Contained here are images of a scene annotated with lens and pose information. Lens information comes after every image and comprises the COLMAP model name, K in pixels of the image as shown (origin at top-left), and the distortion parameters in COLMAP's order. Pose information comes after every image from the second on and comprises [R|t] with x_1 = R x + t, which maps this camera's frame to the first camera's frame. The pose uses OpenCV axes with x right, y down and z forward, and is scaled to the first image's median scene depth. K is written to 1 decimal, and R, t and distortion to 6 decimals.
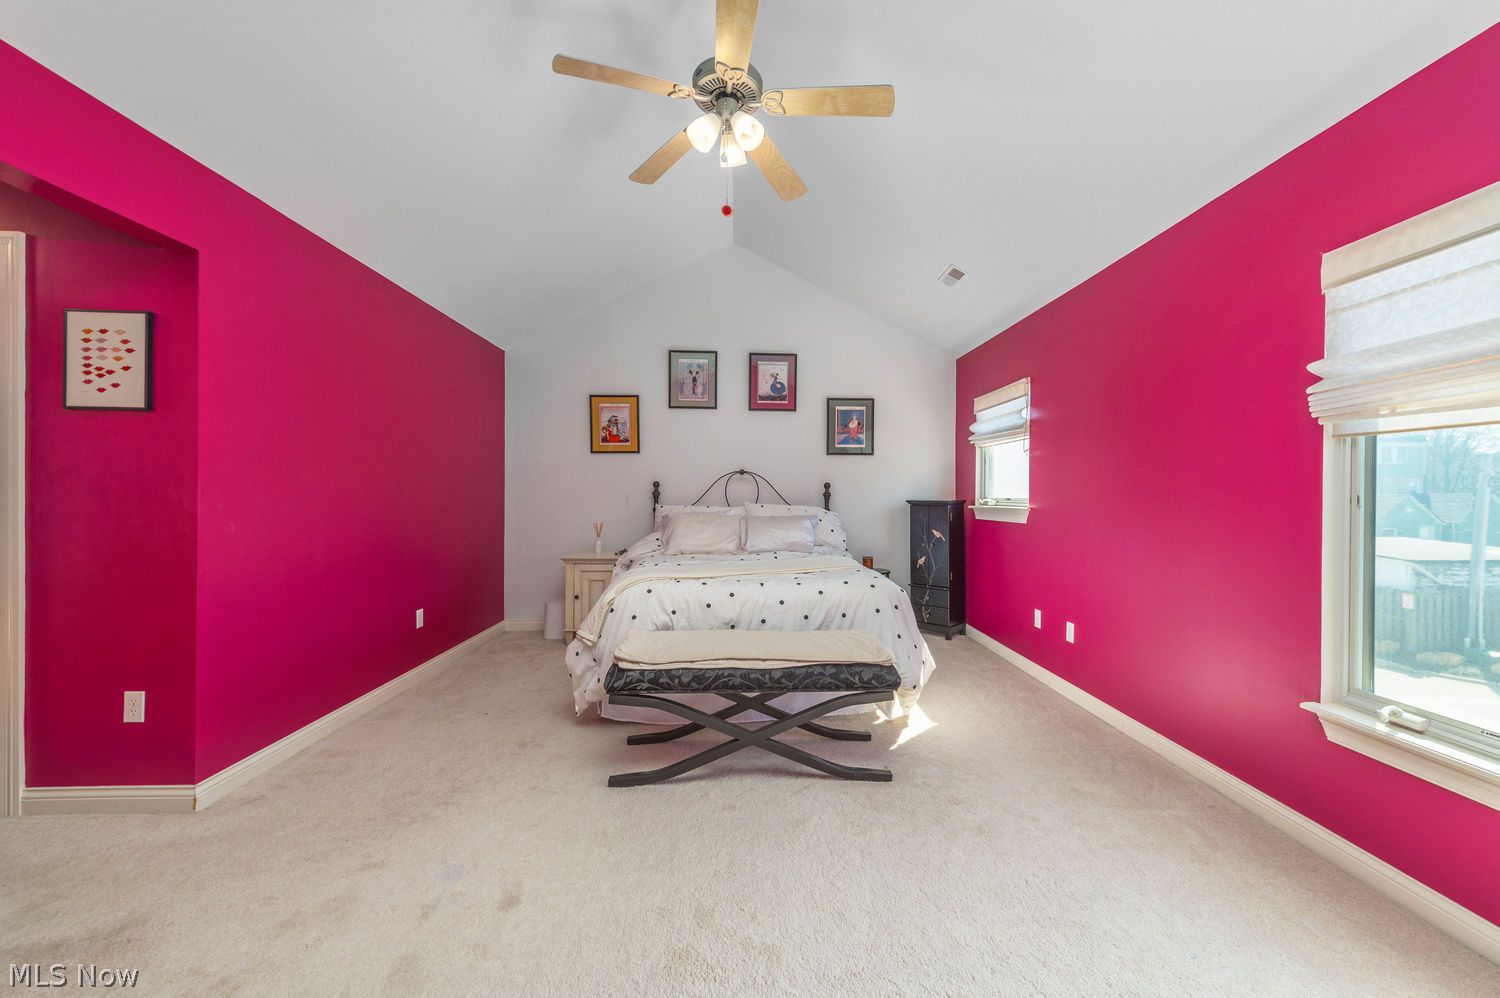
lens RADIAL K [[592.6, 0, 769.3], [0, 592.6, 493.7], [0, 0, 1]] dist [0.021456, -0.005438]
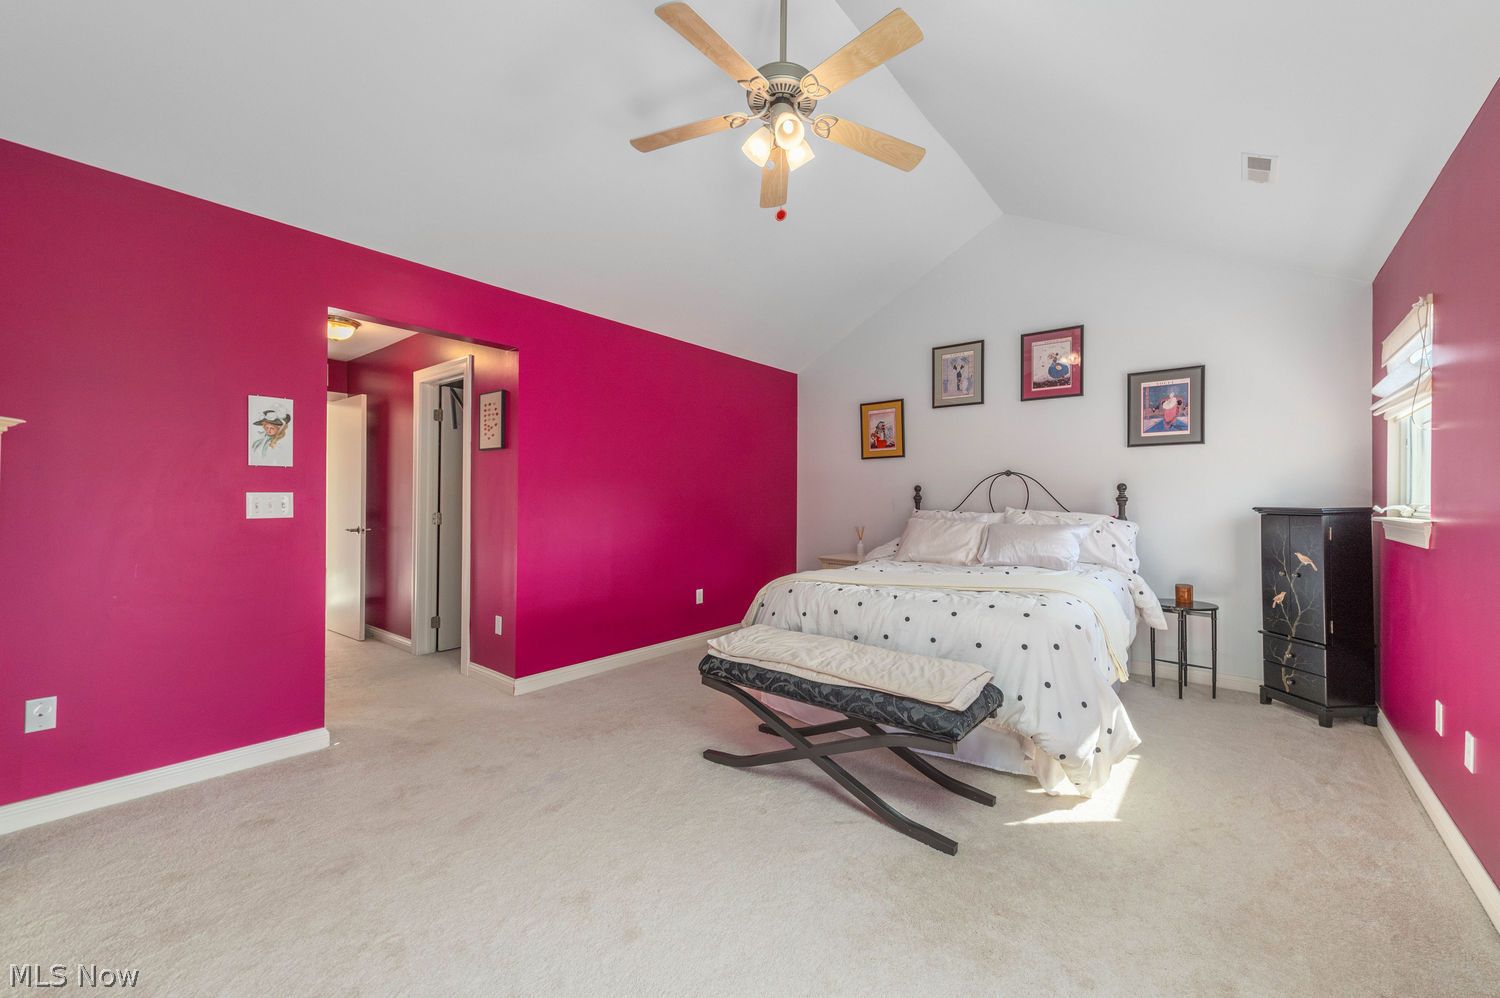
lens RADIAL K [[592.6, 0, 769.3], [0, 592.6, 493.7], [0, 0, 1]] dist [0.021456, -0.005438]
pose [[0.747896, -0.007119, -0.663778, 0.275554], [0.001262, 0.999956, -0.009303, 0.001421], [0.663814, 0.006120, 0.747872, 0.114331]]
